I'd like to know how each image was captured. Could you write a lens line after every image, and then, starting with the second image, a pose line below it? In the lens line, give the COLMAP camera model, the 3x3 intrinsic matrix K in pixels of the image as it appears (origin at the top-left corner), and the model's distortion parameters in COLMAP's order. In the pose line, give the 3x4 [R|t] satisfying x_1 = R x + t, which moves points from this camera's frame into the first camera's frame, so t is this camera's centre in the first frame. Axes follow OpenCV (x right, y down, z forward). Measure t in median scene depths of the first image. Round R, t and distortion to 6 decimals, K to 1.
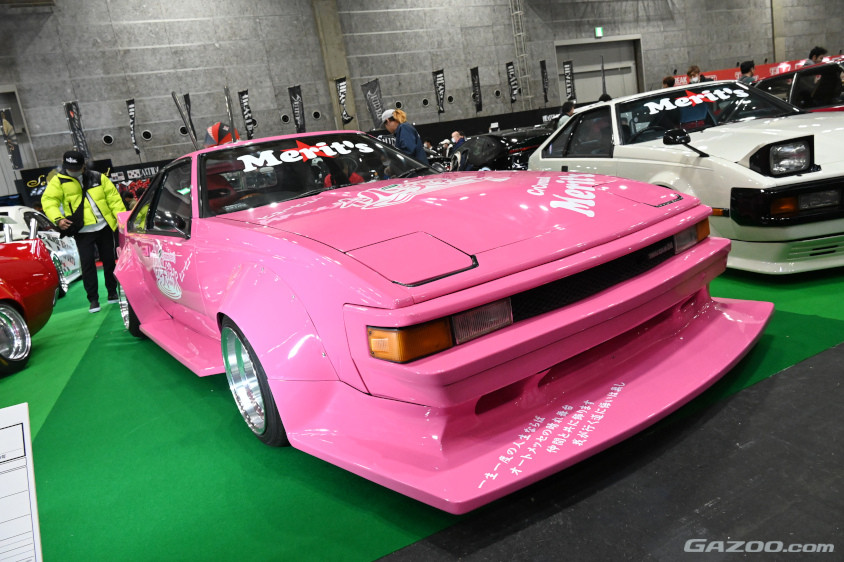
lens RADIAL K [[565.4, 0, 422.0], [0, 565.4, 281.0], [0, 0, 1]] dist [-0.000192, -0.007322]
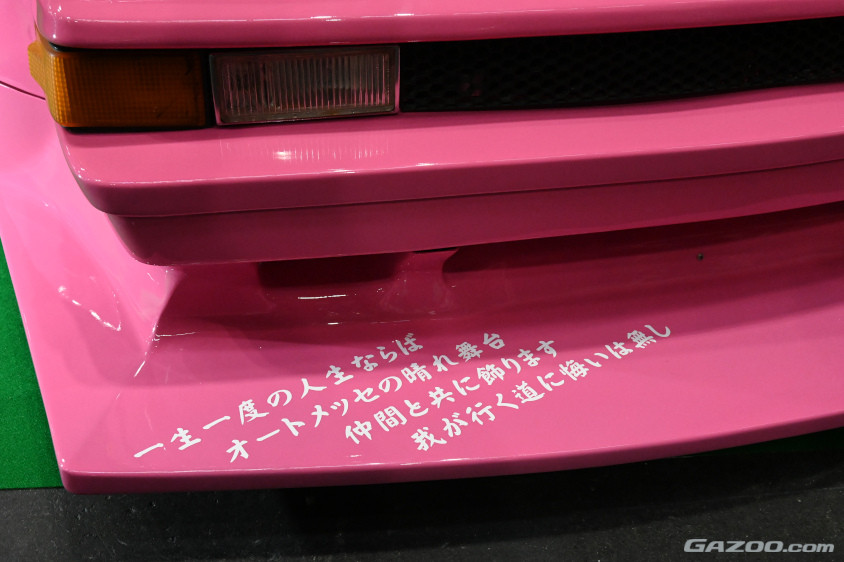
lens RADIAL K [[859.4, 0, 422.0], [0, 859.4, 281.0], [0, 0, 1]] dist [-0.021432, -0.009642]
pose [[0.918790, 0.341093, -0.198699, 0.120152], [-0.238468, 0.880729, 0.409206, -0.024759], [0.314577, -0.328591, 0.890545, 0.159238]]
